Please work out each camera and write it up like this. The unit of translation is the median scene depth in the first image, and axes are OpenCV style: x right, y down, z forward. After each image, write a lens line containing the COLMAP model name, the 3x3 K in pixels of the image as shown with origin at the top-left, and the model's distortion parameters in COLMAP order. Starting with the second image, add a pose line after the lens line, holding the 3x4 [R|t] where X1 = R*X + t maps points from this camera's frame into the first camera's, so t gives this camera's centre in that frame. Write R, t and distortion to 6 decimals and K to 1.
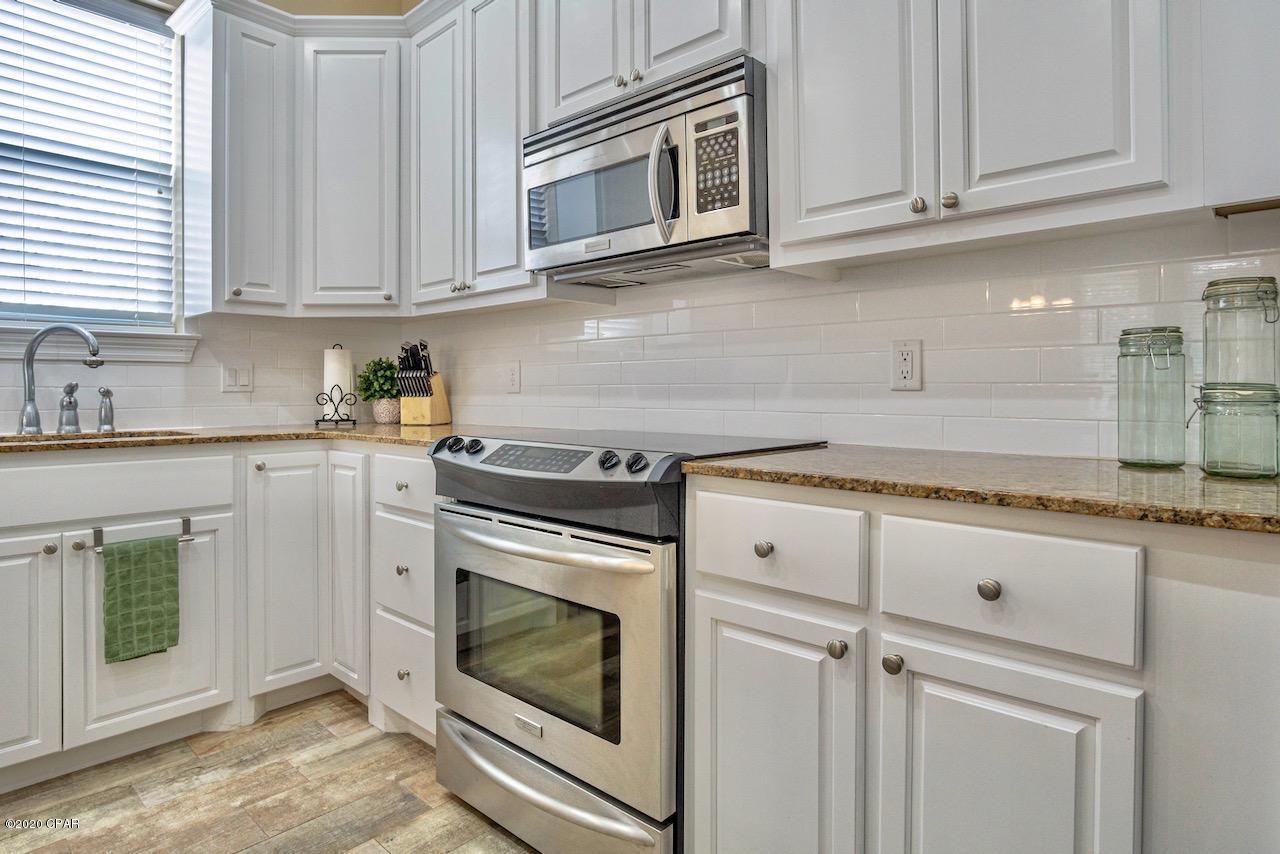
lens RADIAL K [[697.8, 0, 636.8], [0, 697.8, 395.2], [0, 0, 1]] dist [-0.028478, 0.004039]
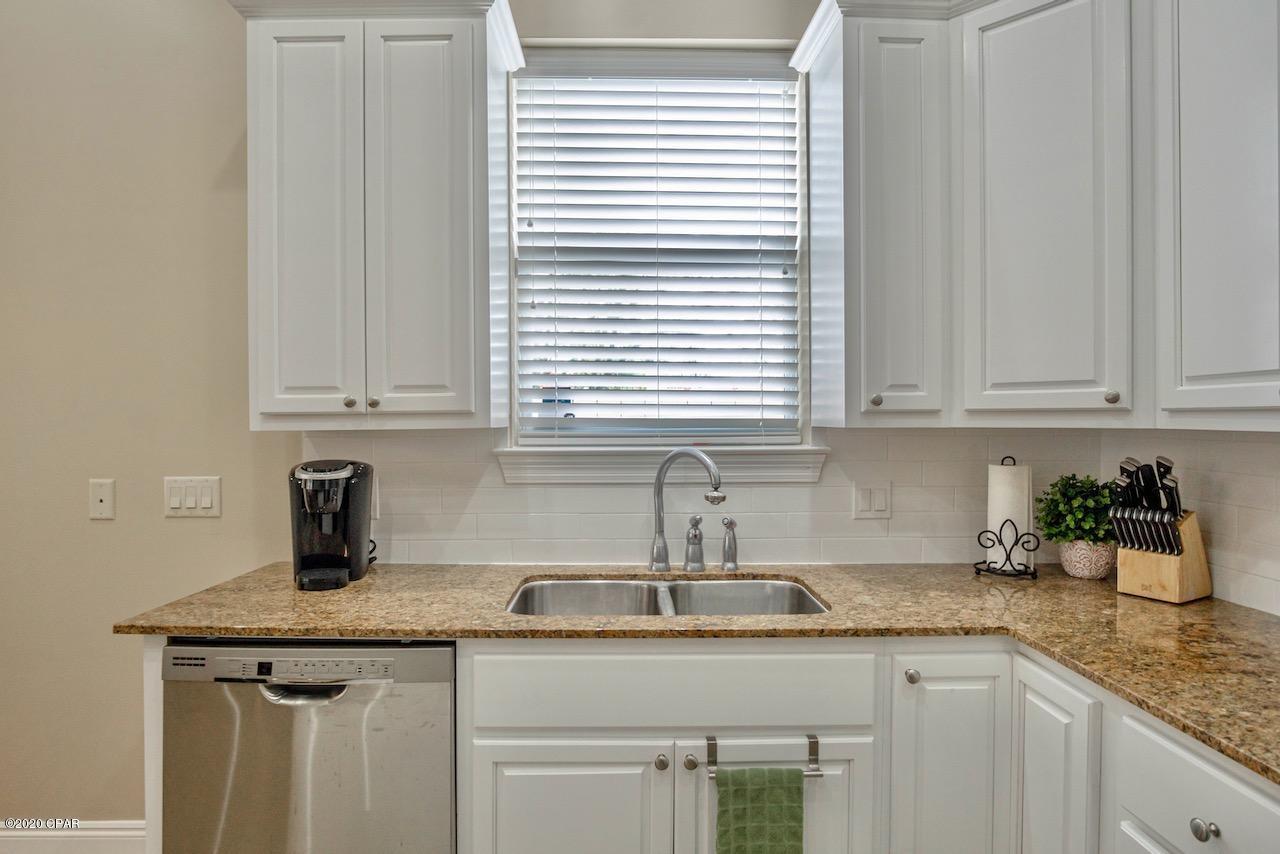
lens RADIAL K [[697.8, 0, 643.4], [0, 697.8, 418.2], [0, 0, 1]] dist [-0.028478, 0.004039]
pose [[0.690197, 0.004607, -0.723606, -0.213486], [-0.004397, 0.999988, 0.002172, -0.125805], [0.723608, 0.001682, 0.690209, 0.312114]]
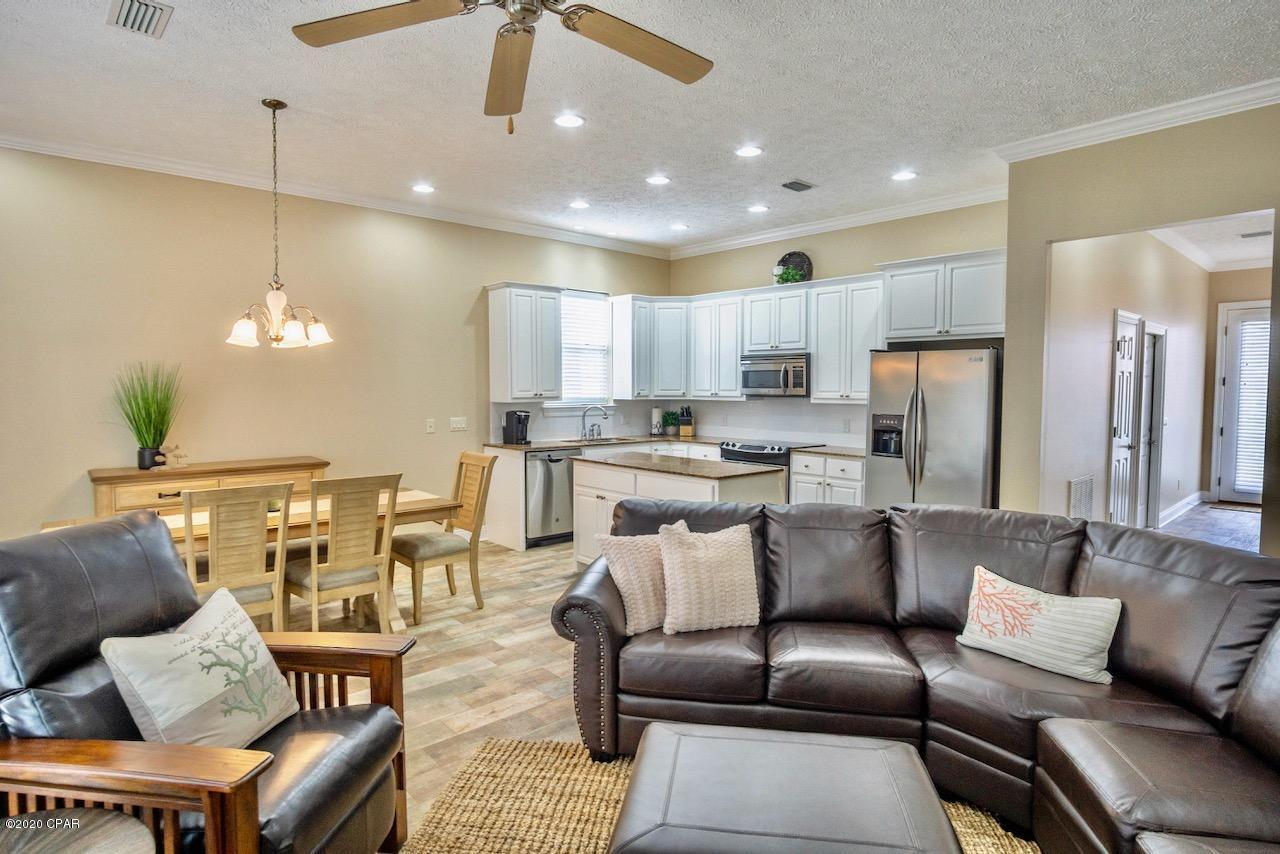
lens RADIAL K [[697.8, 0, 648.3], [0, 697.8, 418.3], [0, 0, 1]] dist [-0.028478, 0.004039]
pose [[0.996715, 0.011660, -0.080143, -0.275666], [-0.008331, 0.999093, 0.041749, -0.161490], [0.080557, -0.040944, 0.995909, -2.019564]]
